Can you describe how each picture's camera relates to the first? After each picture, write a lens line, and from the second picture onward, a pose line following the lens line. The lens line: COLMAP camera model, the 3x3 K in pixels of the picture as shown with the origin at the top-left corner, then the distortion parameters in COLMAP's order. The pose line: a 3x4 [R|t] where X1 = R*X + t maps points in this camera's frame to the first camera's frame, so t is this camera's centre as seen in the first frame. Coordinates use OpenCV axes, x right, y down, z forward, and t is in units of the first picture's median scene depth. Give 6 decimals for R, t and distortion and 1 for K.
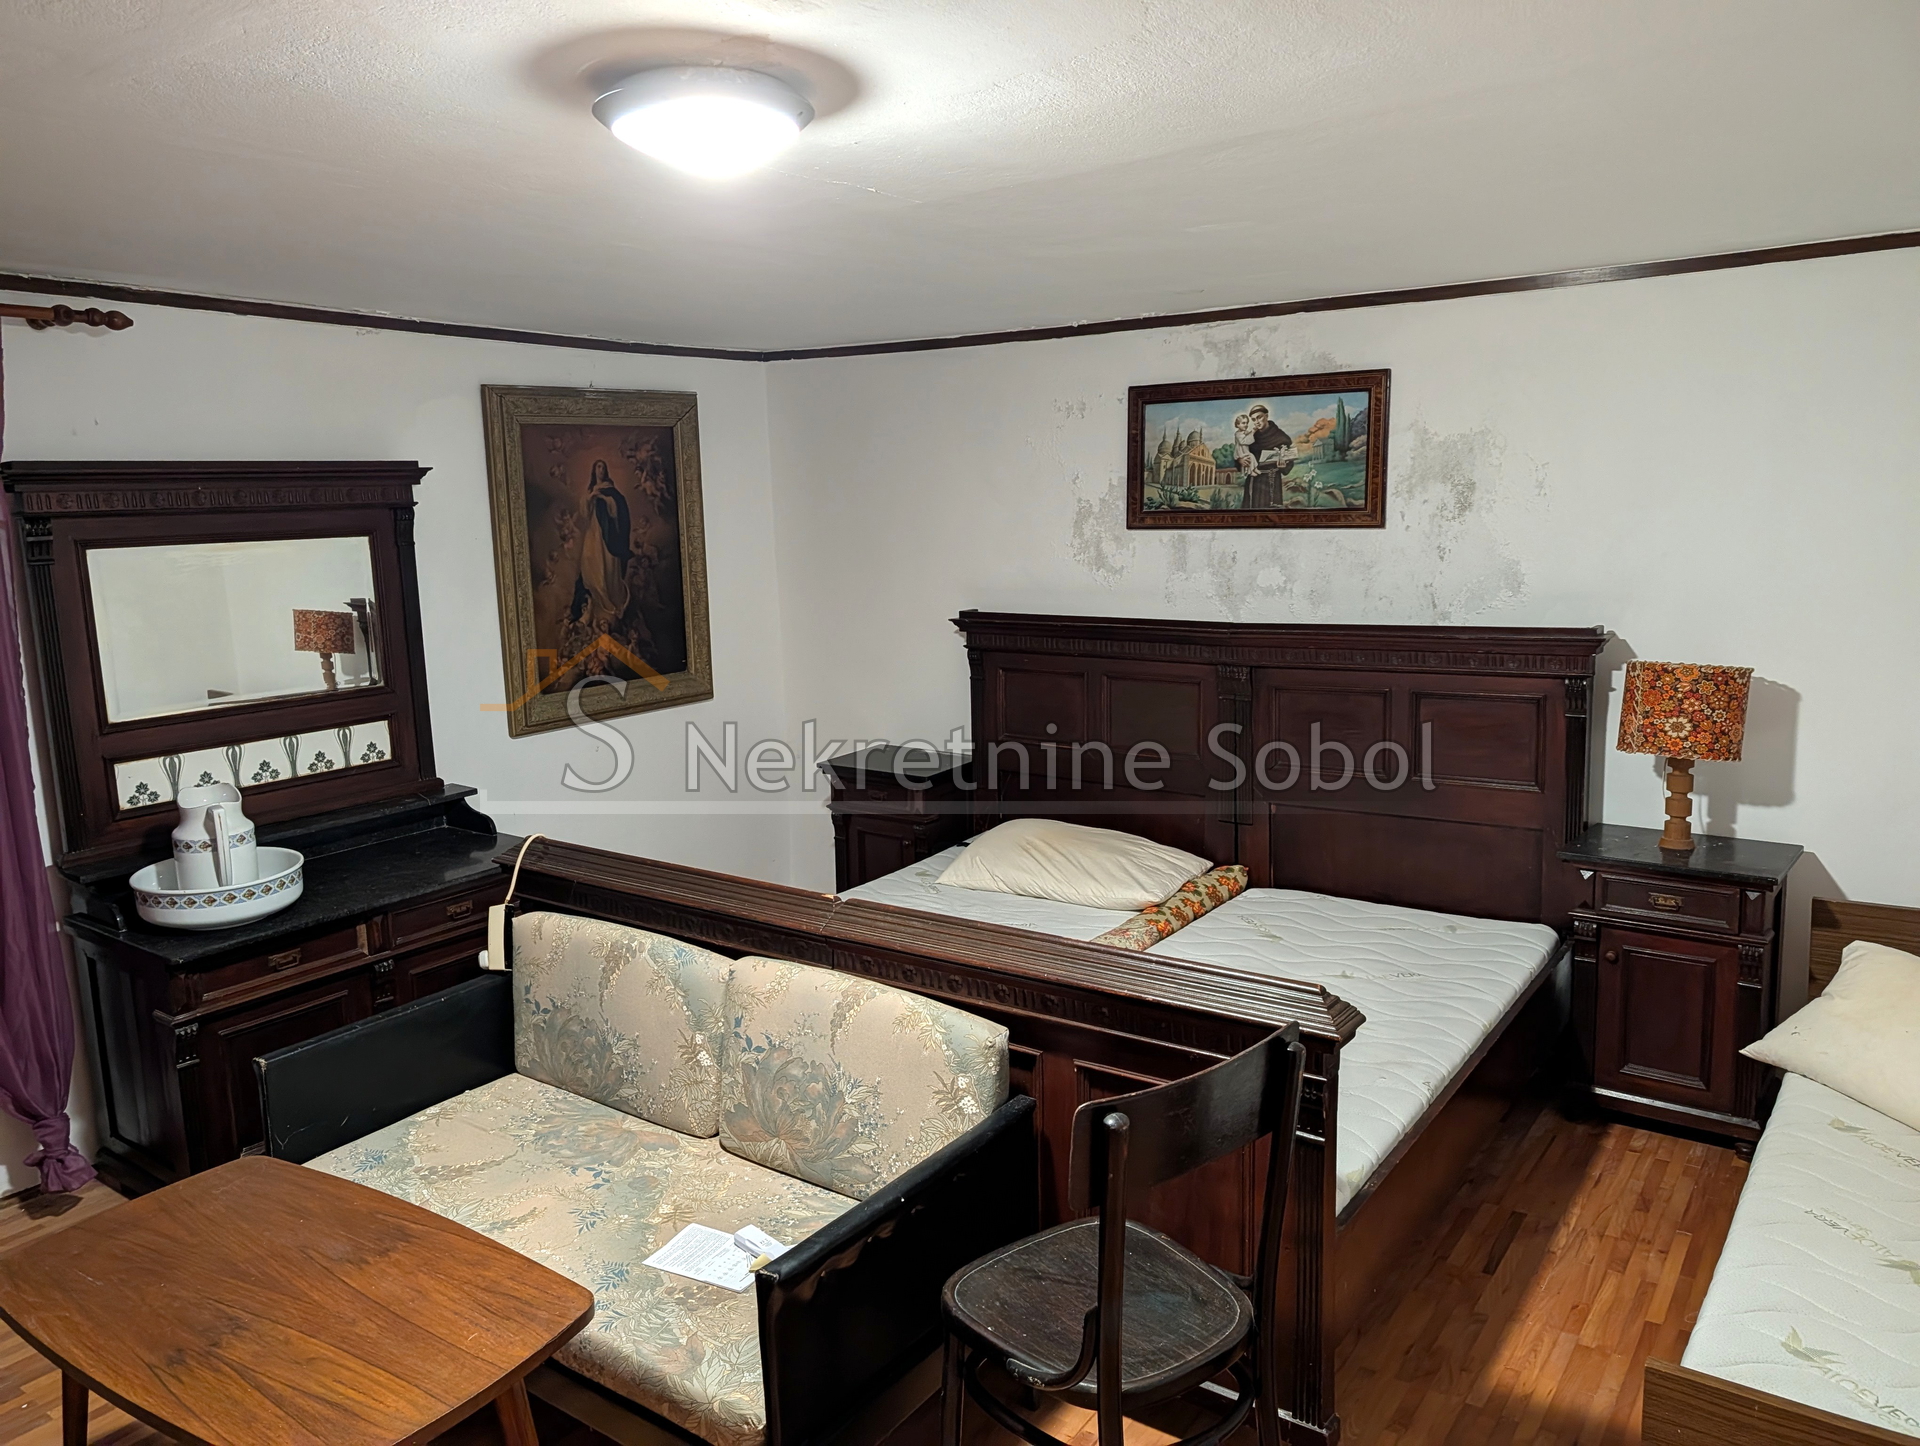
lens RADIAL K [[1379.6, 0, 950.0], [0, 1379.6, 718.4], [0, 0, 1]] dist [0.021762, -0.028221]
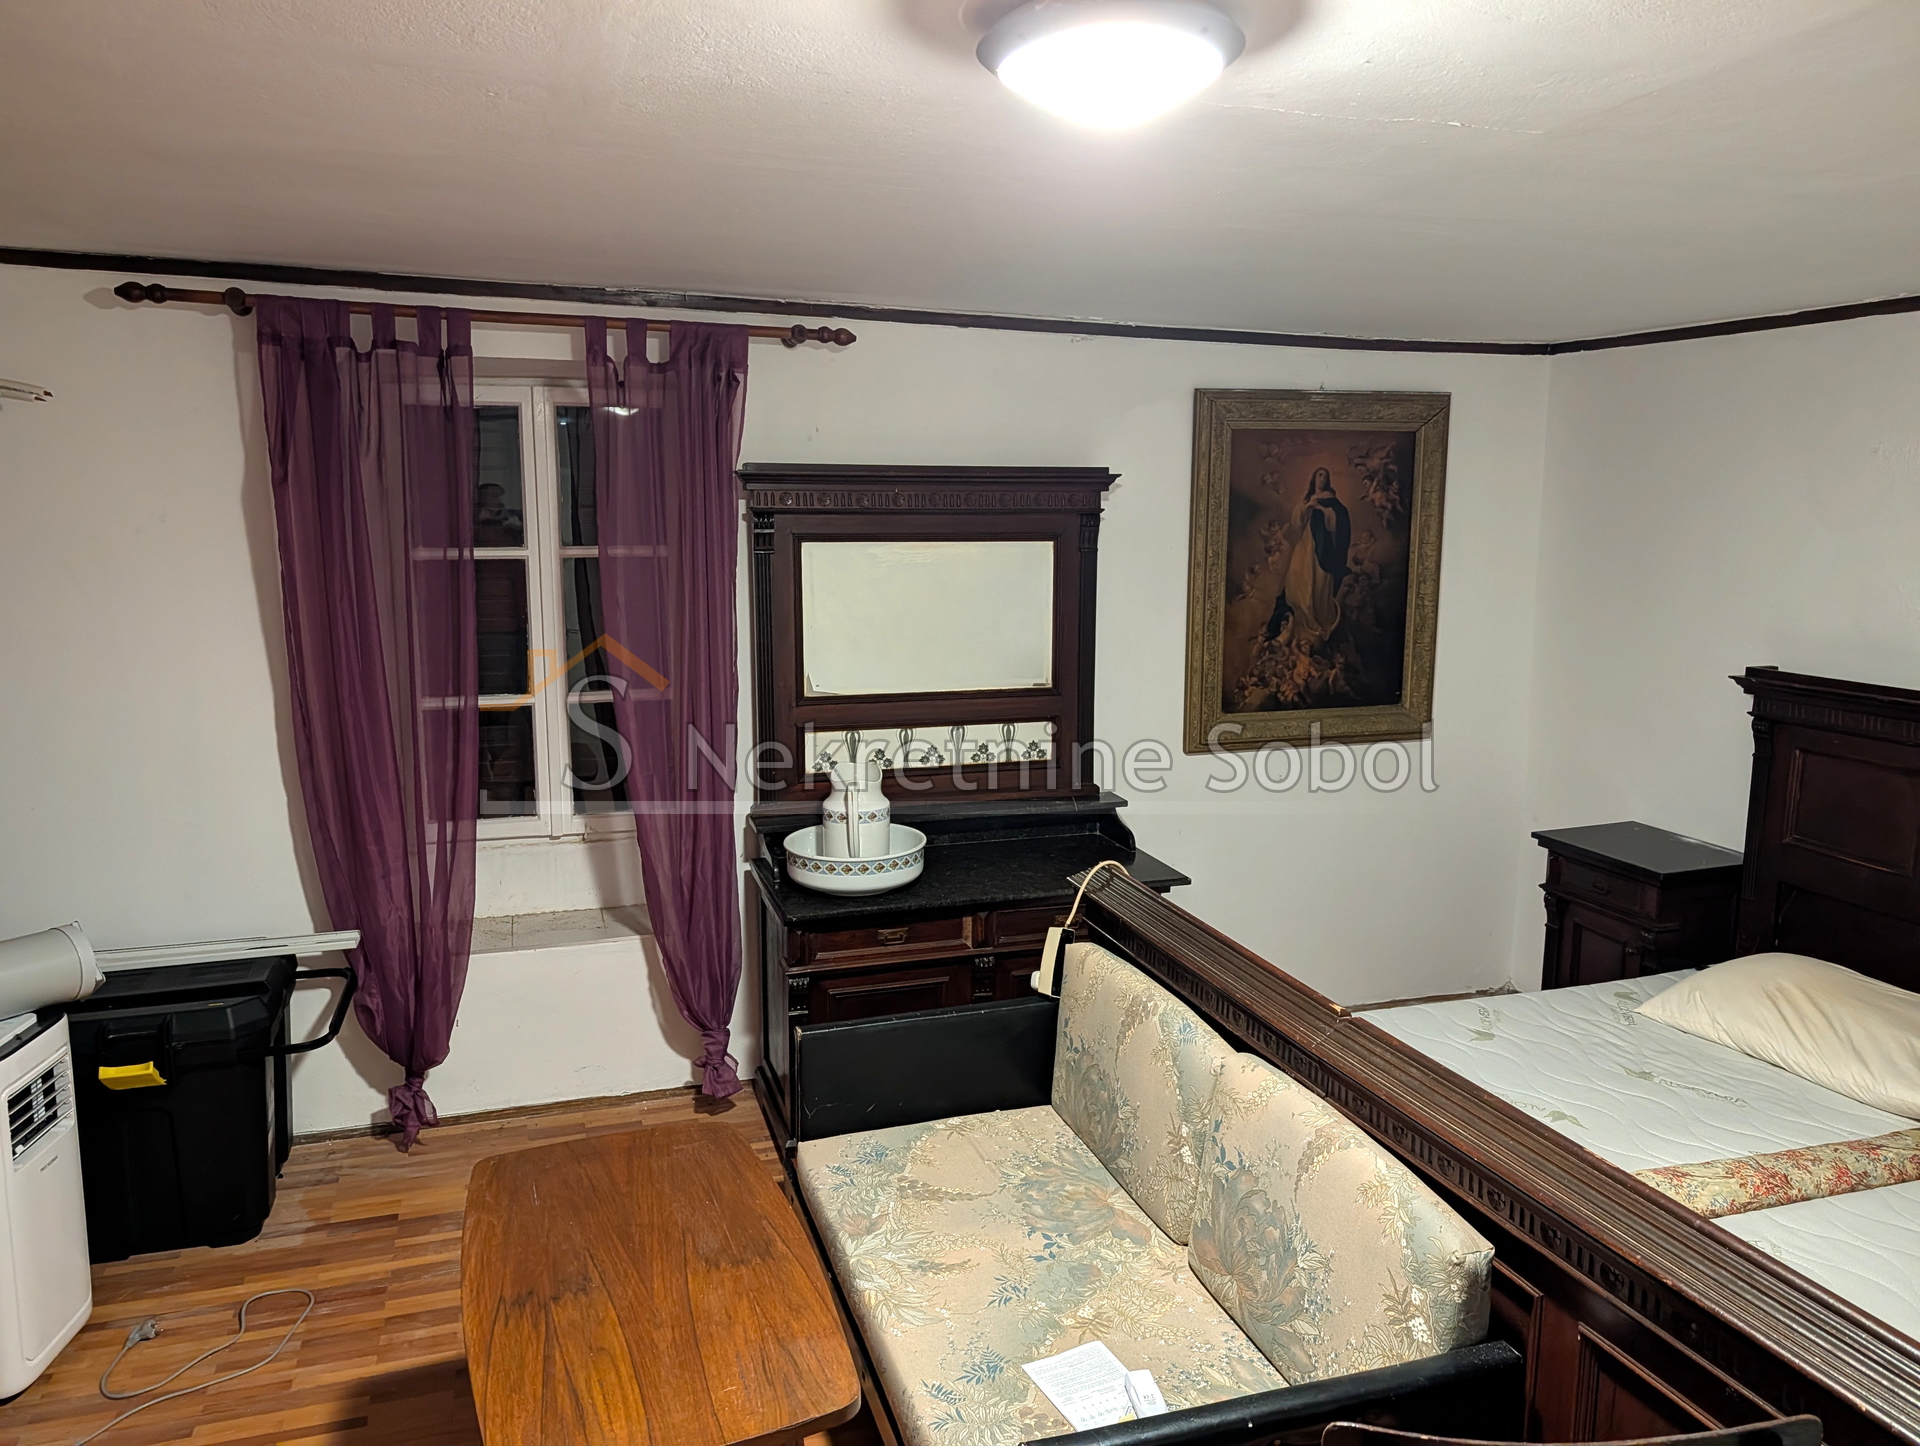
lens RADIAL K [[1379.6, 0, 972.3], [0, 1379.6, 717.1], [0, 0, 1]] dist [0.021762, -0.028221]
pose [[0.805657, 0.117506, -0.580610, 0.159161], [-0.120842, 0.992119, 0.033107, -0.033944], [0.579925, 0.043490, 0.813508, 0.171004]]
